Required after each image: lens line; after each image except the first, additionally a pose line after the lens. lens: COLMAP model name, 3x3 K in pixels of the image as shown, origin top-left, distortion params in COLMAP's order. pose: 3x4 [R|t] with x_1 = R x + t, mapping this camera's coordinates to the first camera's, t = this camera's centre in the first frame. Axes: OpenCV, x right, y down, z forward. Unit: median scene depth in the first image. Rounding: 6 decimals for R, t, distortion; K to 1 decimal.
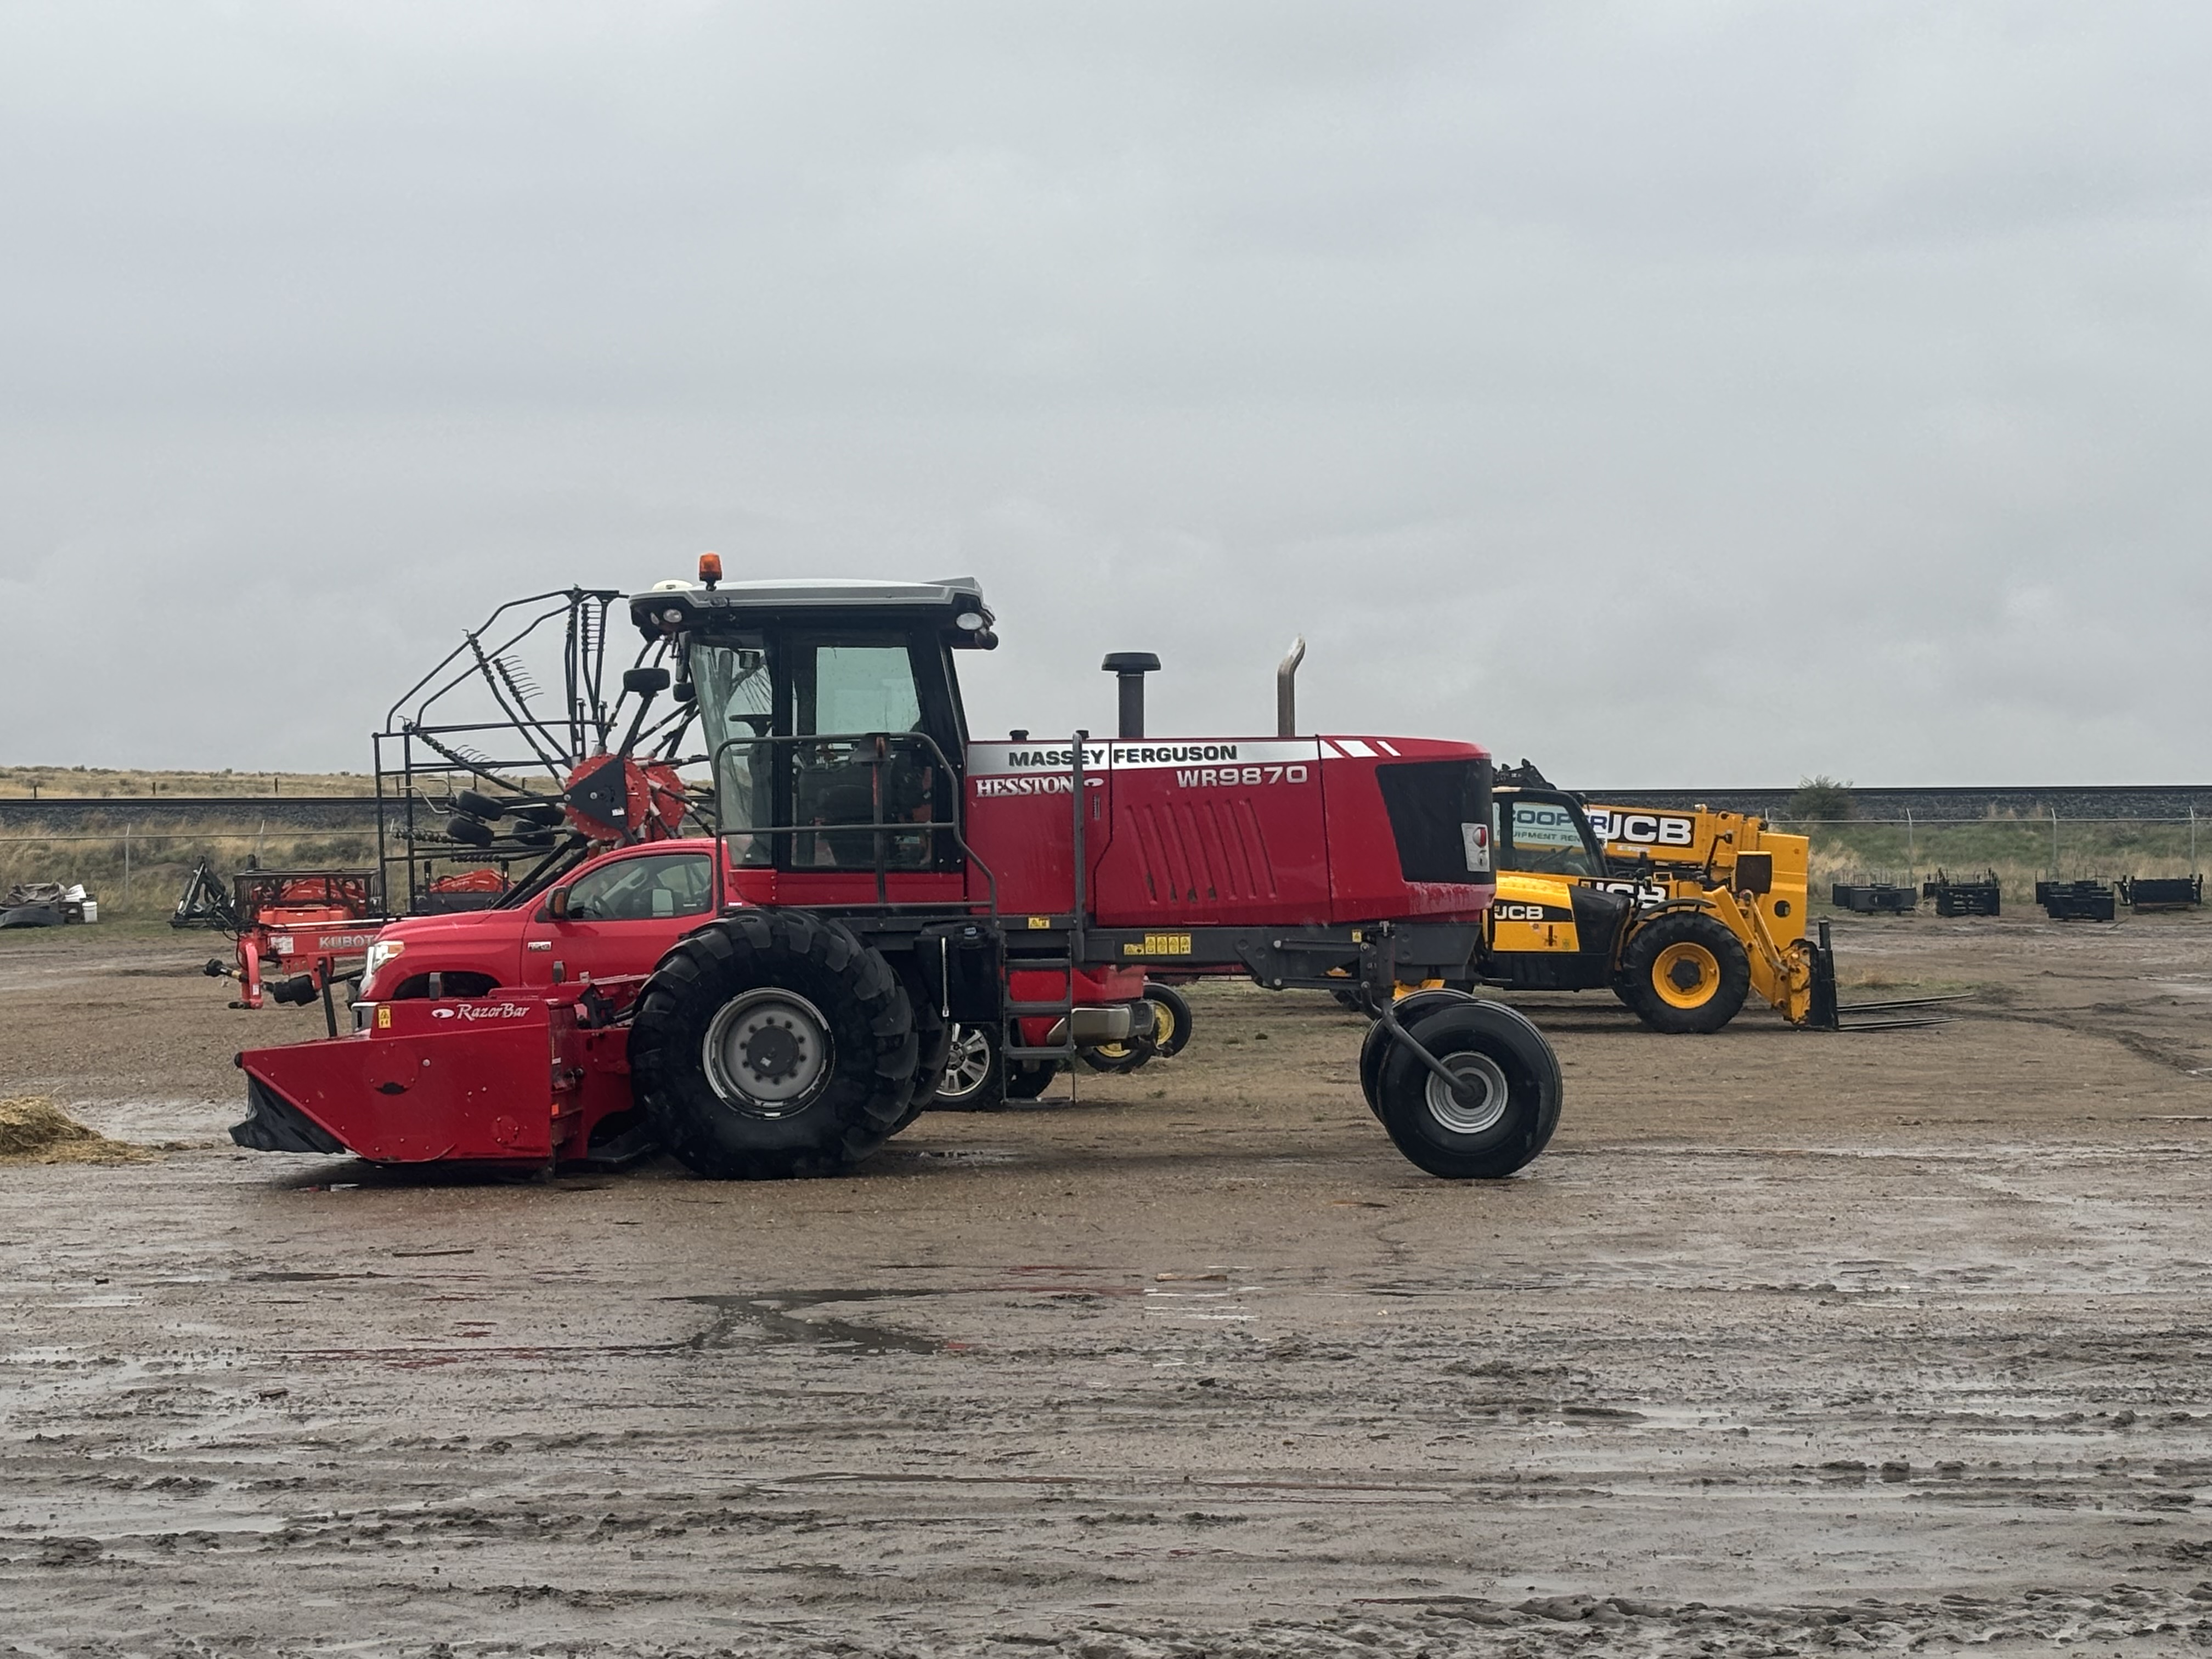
lens RADIAL K [[4401.6, 0, 1106.0], [0, 4401.6, 829.5], [0, 0, 1]] dist [-0.059241, -0.075870]
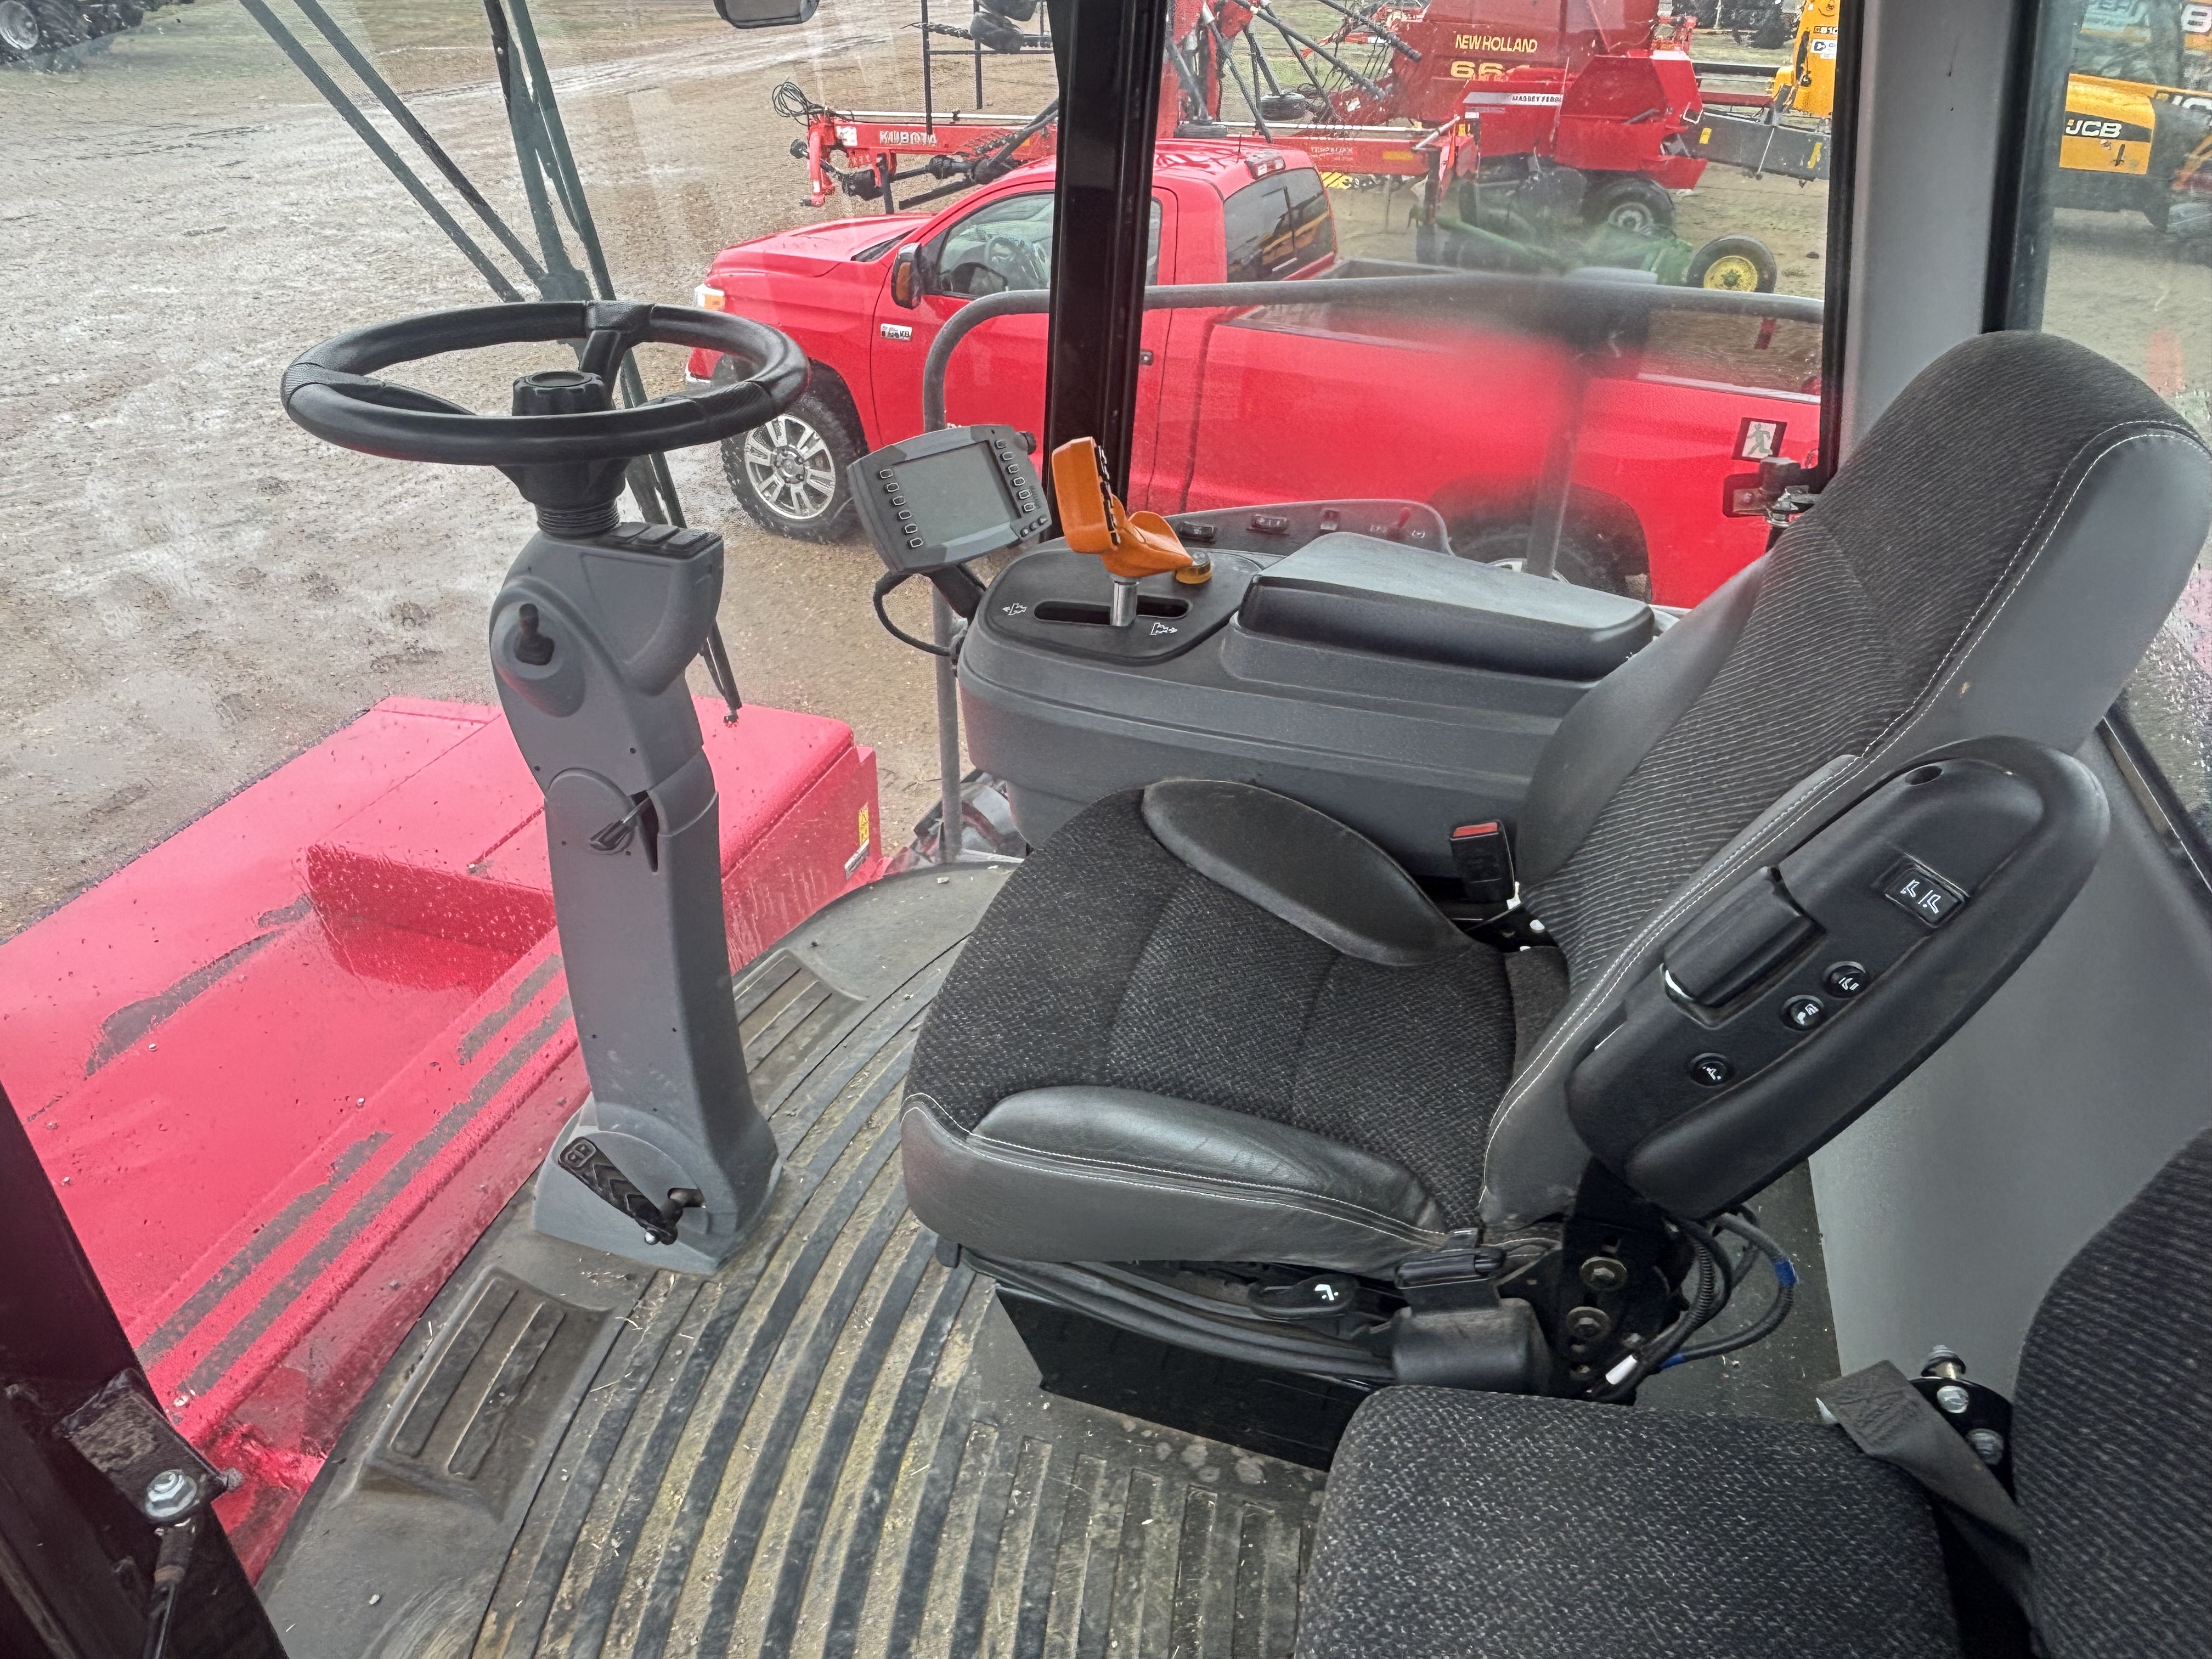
lens RADIAL K [[1503.5, 0, 1106.0], [0, 1503.5, 829.5], [0, 0, 1]] dist [0.001915, 0.003064]
pose [[0.968879, 0.158843, -0.189847, -0.065519], [-0.037502, 0.852294, 0.521716, -0.029520], [0.244677, -0.498360, 0.831727, 1.009852]]
